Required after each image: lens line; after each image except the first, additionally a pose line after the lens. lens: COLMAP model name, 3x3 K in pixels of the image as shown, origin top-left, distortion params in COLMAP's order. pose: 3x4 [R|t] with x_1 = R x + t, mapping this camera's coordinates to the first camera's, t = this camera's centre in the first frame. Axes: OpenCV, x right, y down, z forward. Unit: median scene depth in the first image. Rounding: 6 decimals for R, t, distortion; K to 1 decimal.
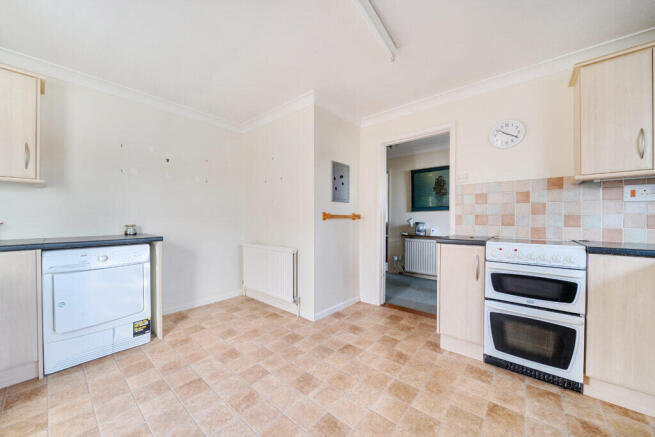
lens RADIAL K [[243.7, 0, 329.2], [0, 243.7, 218.2], [0, 0, 1]] dist [-0.006240, -0.000173]
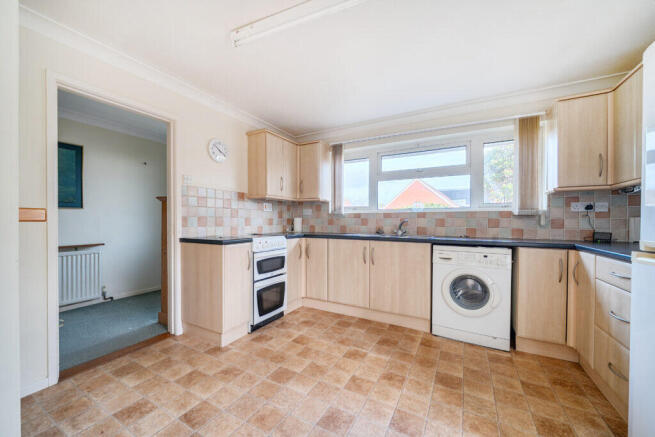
lens RADIAL K [[243.7, 0, 332.3], [0, 243.7, 221.1], [0, 0, 1]] dist [-0.006240, -0.000173]
pose [[-0.193949, -0.003440, 0.981006, -0.578095], [-0.005053, 0.999984, 0.002508, -0.000590], [-0.980999, -0.004470, -0.193963, 0.687002]]
